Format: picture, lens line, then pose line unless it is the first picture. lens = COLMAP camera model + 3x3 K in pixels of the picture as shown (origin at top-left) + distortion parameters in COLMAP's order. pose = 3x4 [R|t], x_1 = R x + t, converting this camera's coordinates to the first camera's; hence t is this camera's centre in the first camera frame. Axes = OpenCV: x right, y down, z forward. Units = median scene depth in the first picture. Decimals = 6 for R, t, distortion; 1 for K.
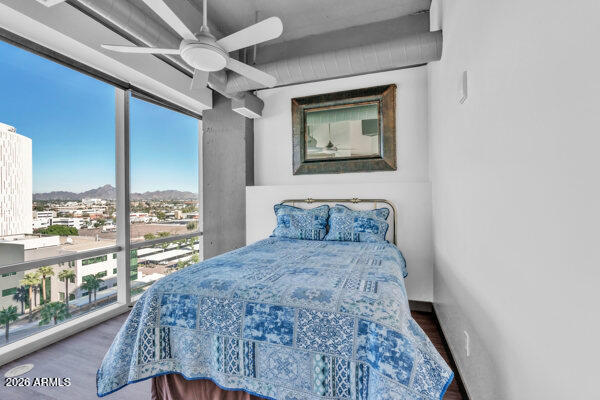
lens RADIAL K [[262.8, 0, 300.0], [0, 262.8, 200.0], [0, 0, 1]] dist [-0.010981, 0.001605]
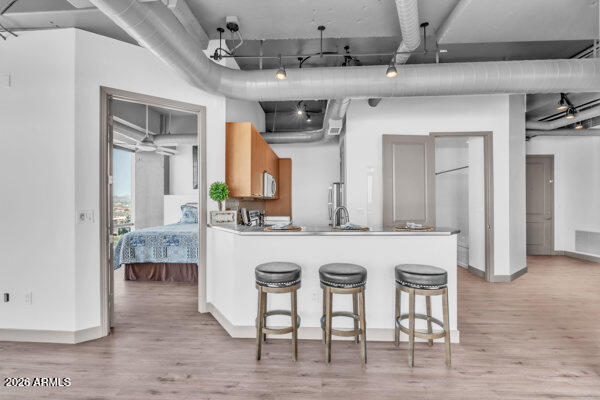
lens RADIAL K [[262.8, 0, 300.0], [0, 262.8, 200.0], [0, 0, 1]] dist [-0.010981, 0.001605]
pose [[0.962154, 0.007245, 0.272411, 0.223668], [-0.003787, 0.999905, -0.013216, 0.000911], [-0.272481, 0.011684, 0.962090, -1.091840]]
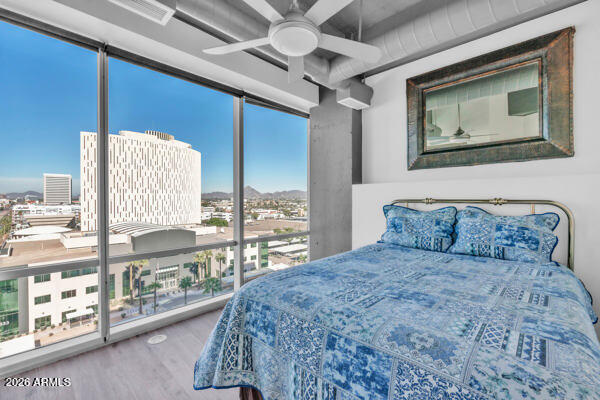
lens RADIAL K [[262.8, 0, 300.0], [0, 262.8, 200.0], [0, 0, 1]] dist [-0.010981, 0.001605]
pose [[0.906122, 0.007845, -0.422944, 0.020144], [-0.006940, 0.999969, 0.003680, -0.000783], [0.422960, -0.000399, 0.906148, 0.115279]]
